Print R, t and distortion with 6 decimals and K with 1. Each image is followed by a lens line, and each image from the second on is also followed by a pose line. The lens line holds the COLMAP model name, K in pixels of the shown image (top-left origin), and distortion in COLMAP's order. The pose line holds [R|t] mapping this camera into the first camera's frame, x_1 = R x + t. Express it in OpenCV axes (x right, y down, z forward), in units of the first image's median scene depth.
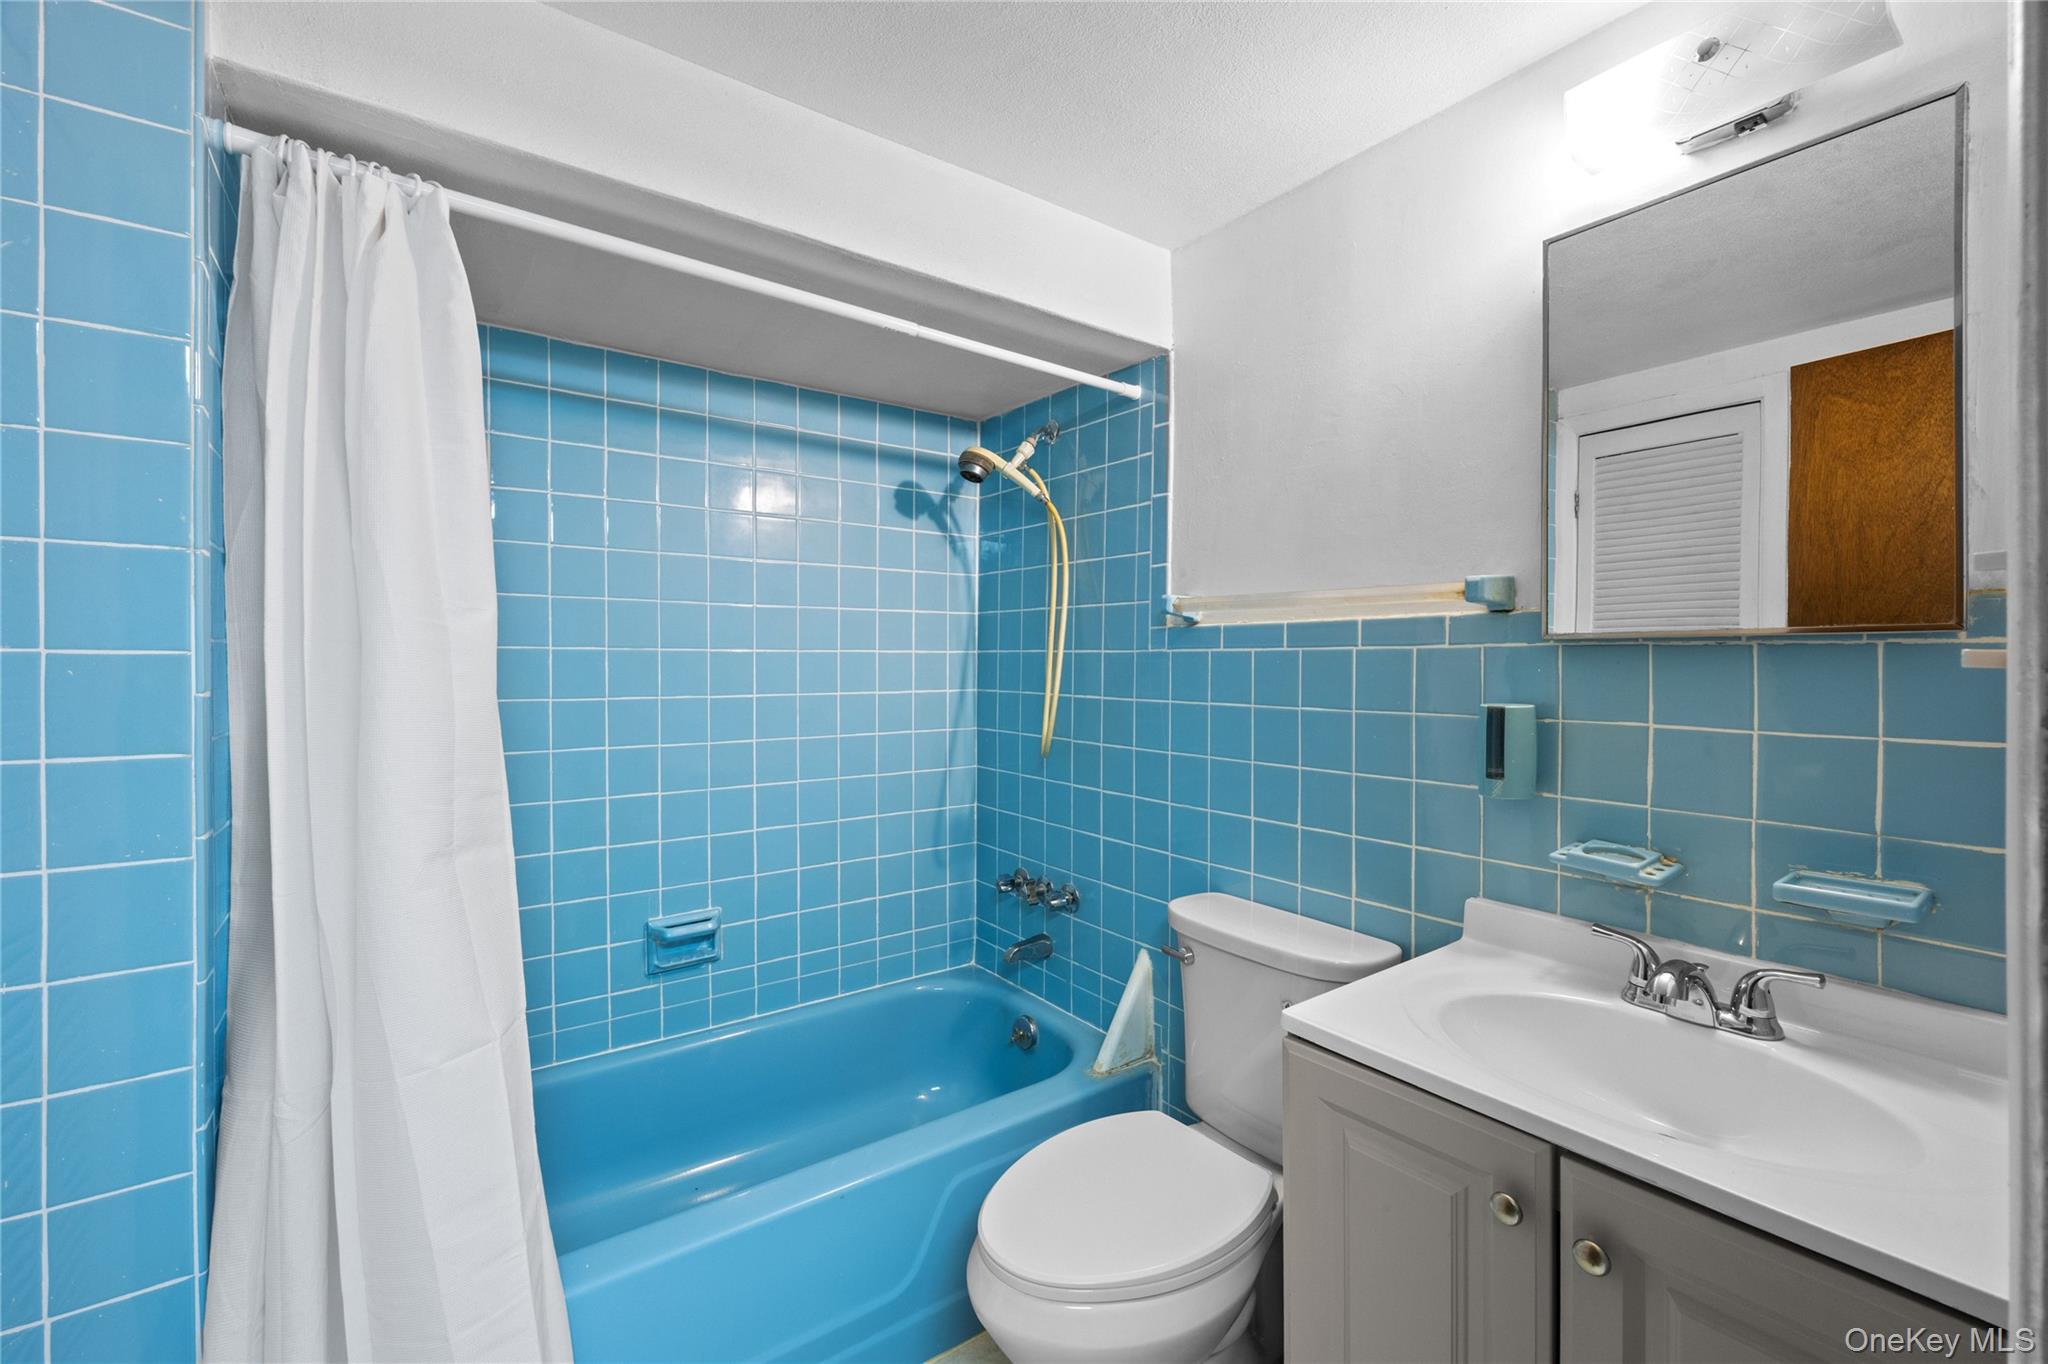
lens RADIAL K [[897.6, 0, 1028.6], [0, 897.6, 674.2], [0, 0, 1]] dist [-0.000971, -0.000004]
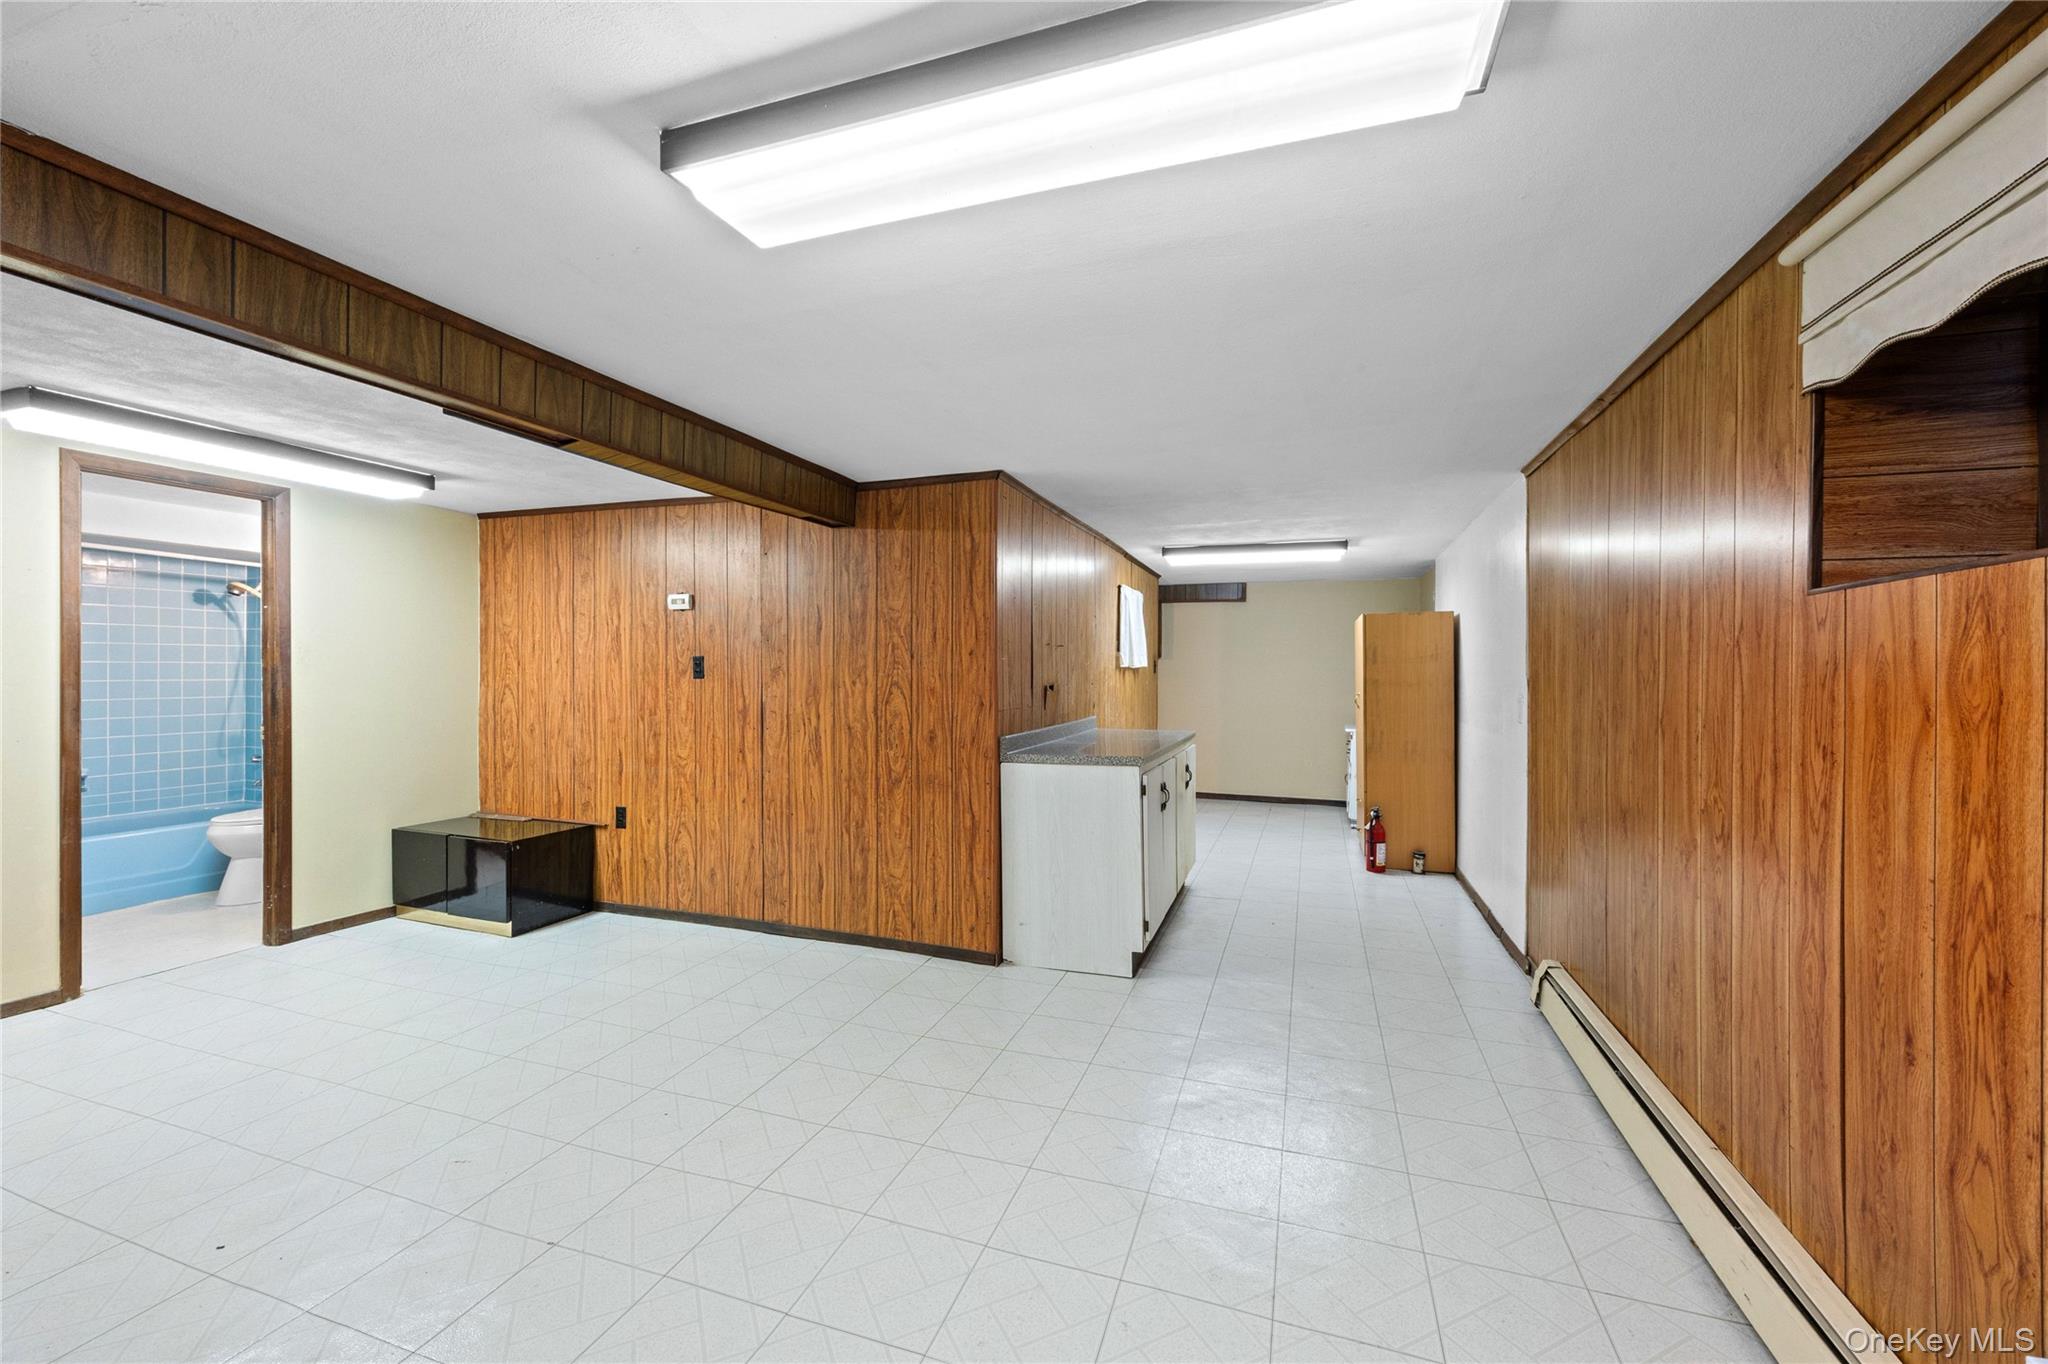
lens RADIAL K [[833.1, 0, 1021.5], [0, 833.1, 677.2], [0, 0, 1]] dist [0.007863, 0.000011]
pose [[0.837046, 0.000008, 0.547133, 0.449861], [0.000090, 1.000000, -0.000152, 0.012923], [-0.547133, 0.000177, 0.837046, -1.960437]]
